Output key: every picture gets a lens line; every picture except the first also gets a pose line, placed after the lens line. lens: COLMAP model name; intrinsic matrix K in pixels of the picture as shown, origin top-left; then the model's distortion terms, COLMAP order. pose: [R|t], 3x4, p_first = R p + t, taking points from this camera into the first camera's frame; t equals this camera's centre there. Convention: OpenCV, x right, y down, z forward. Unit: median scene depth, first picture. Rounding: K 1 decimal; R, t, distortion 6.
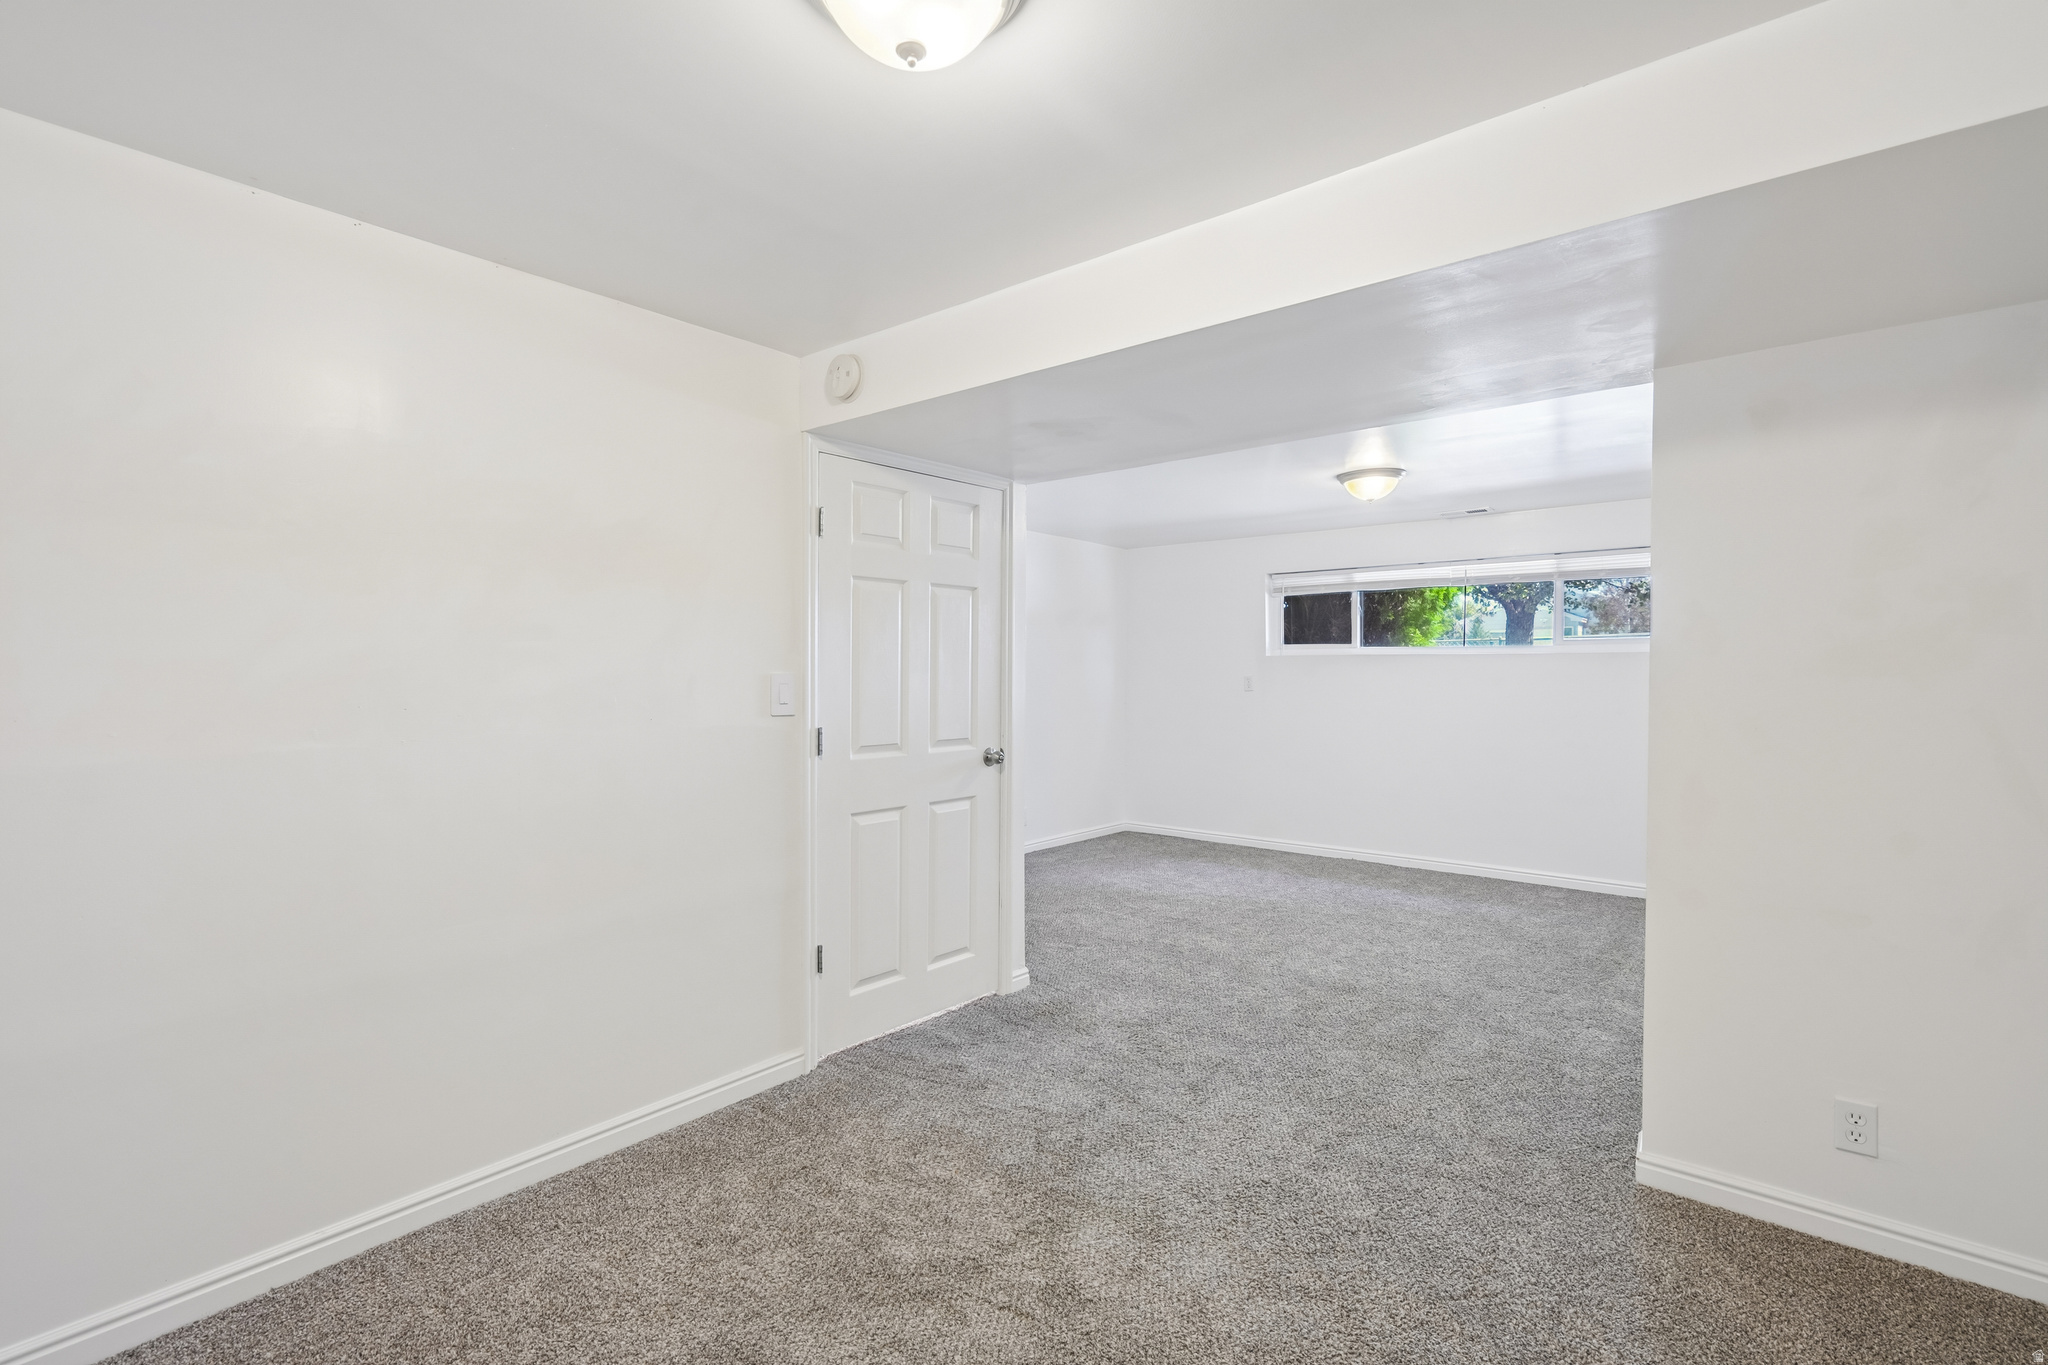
lens RADIAL K [[928.6, 0, 1020.3], [0, 928.6, 680.0], [0, 0, 1]] dist [-0.003966, 0.003072]
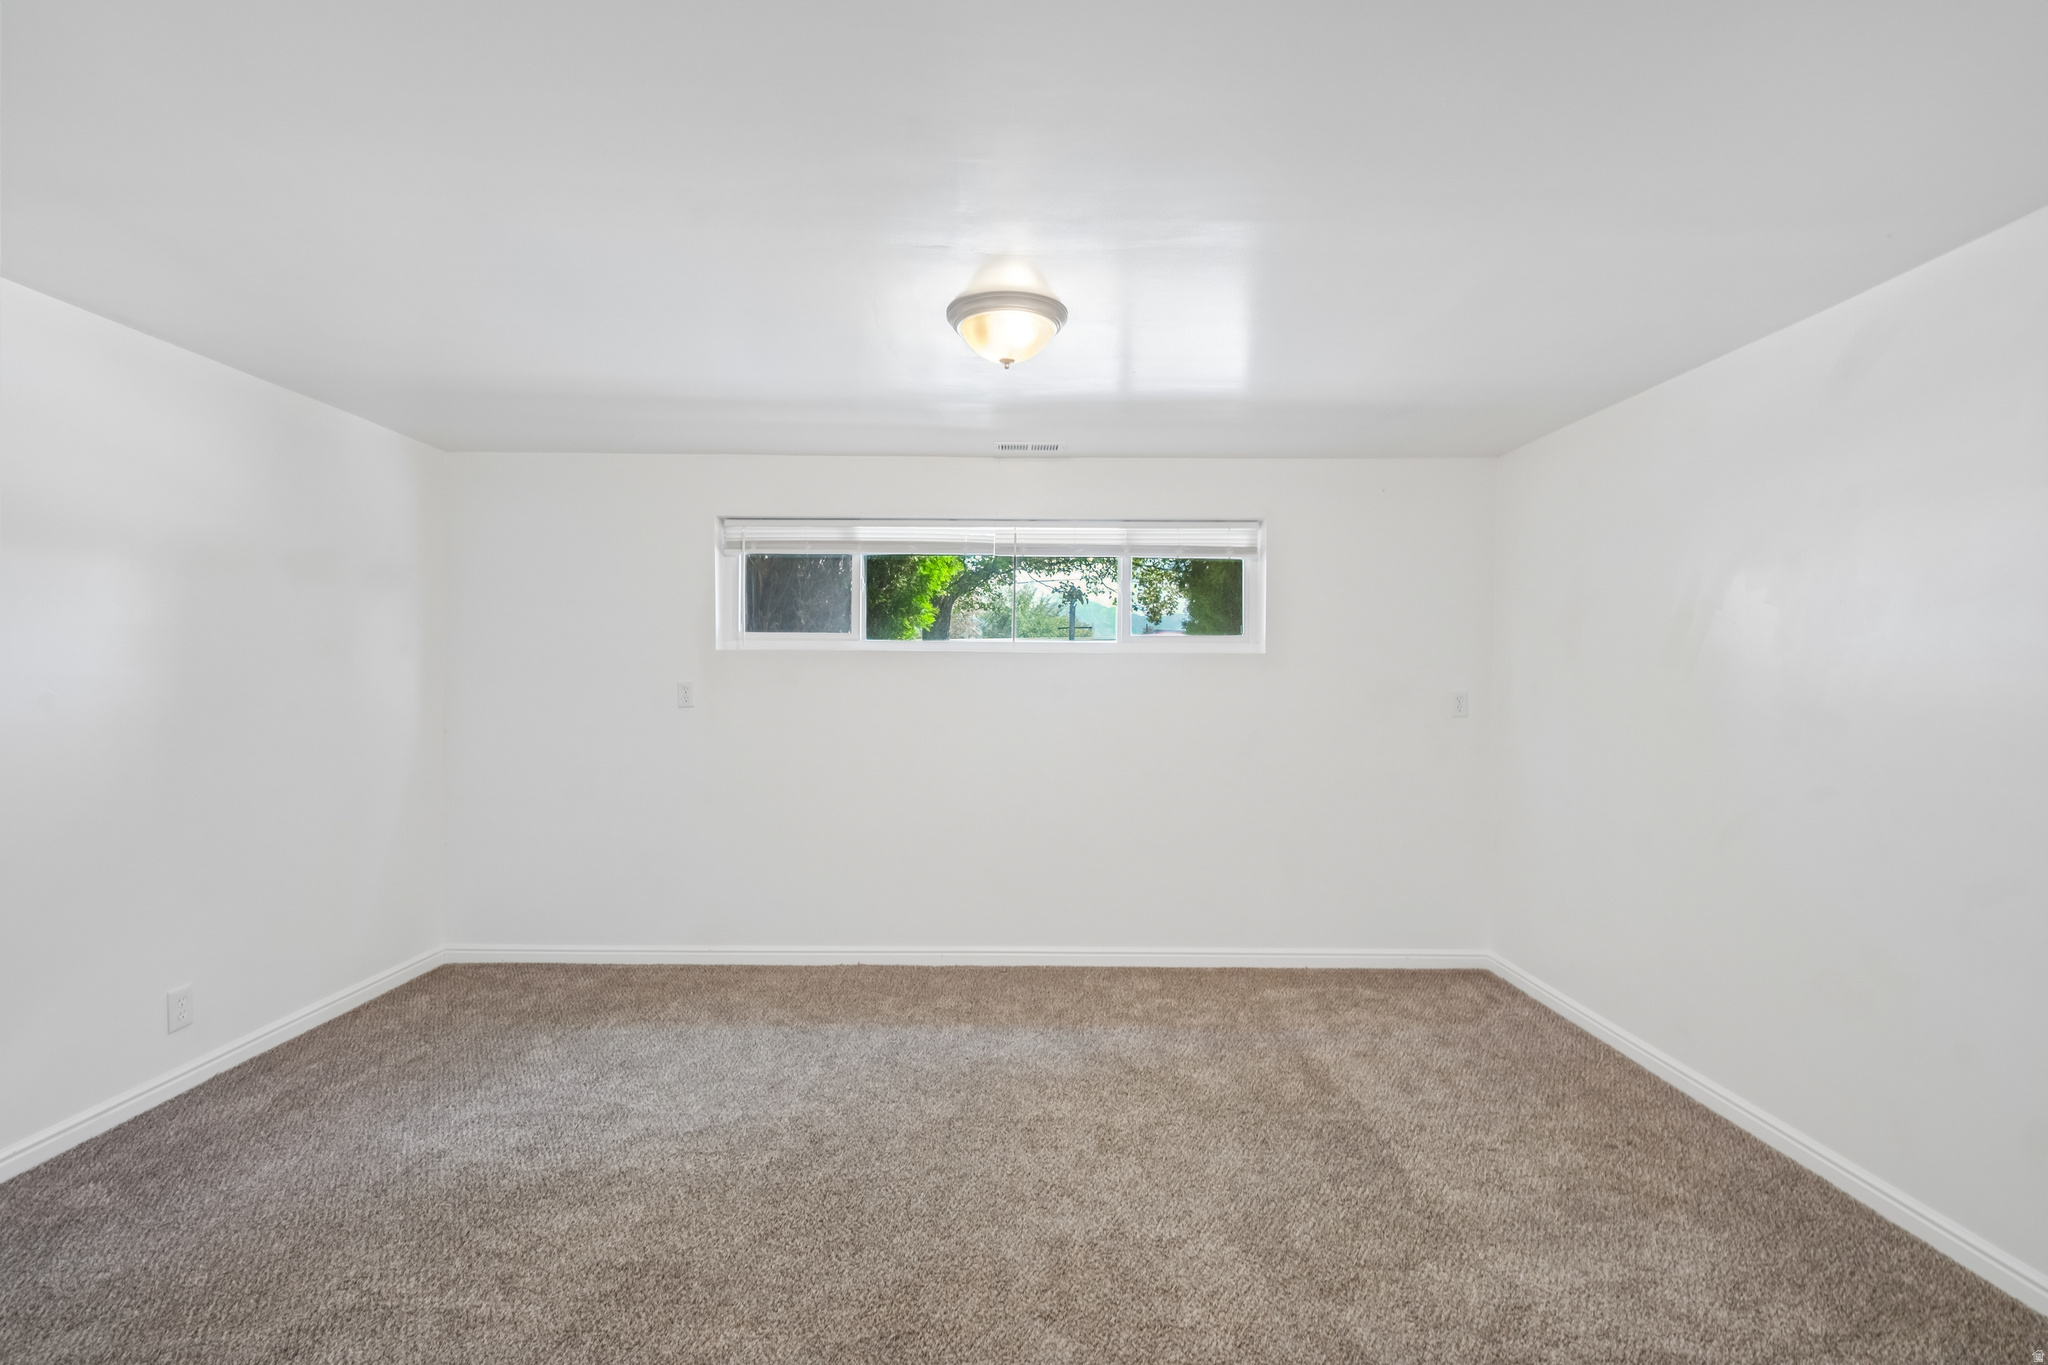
lens RADIAL K [[928.6, 0, 1020.3], [0, 928.6, 680.0], [0, 0, 1]] dist [-0.003966, 0.003072]
pose [[0.767992, 0.000544, 0.640459, 0.027150], [0.000815, 0.999998, -0.001826, -0.005100], [-0.640458, 0.001924, 0.767990, 0.419683]]
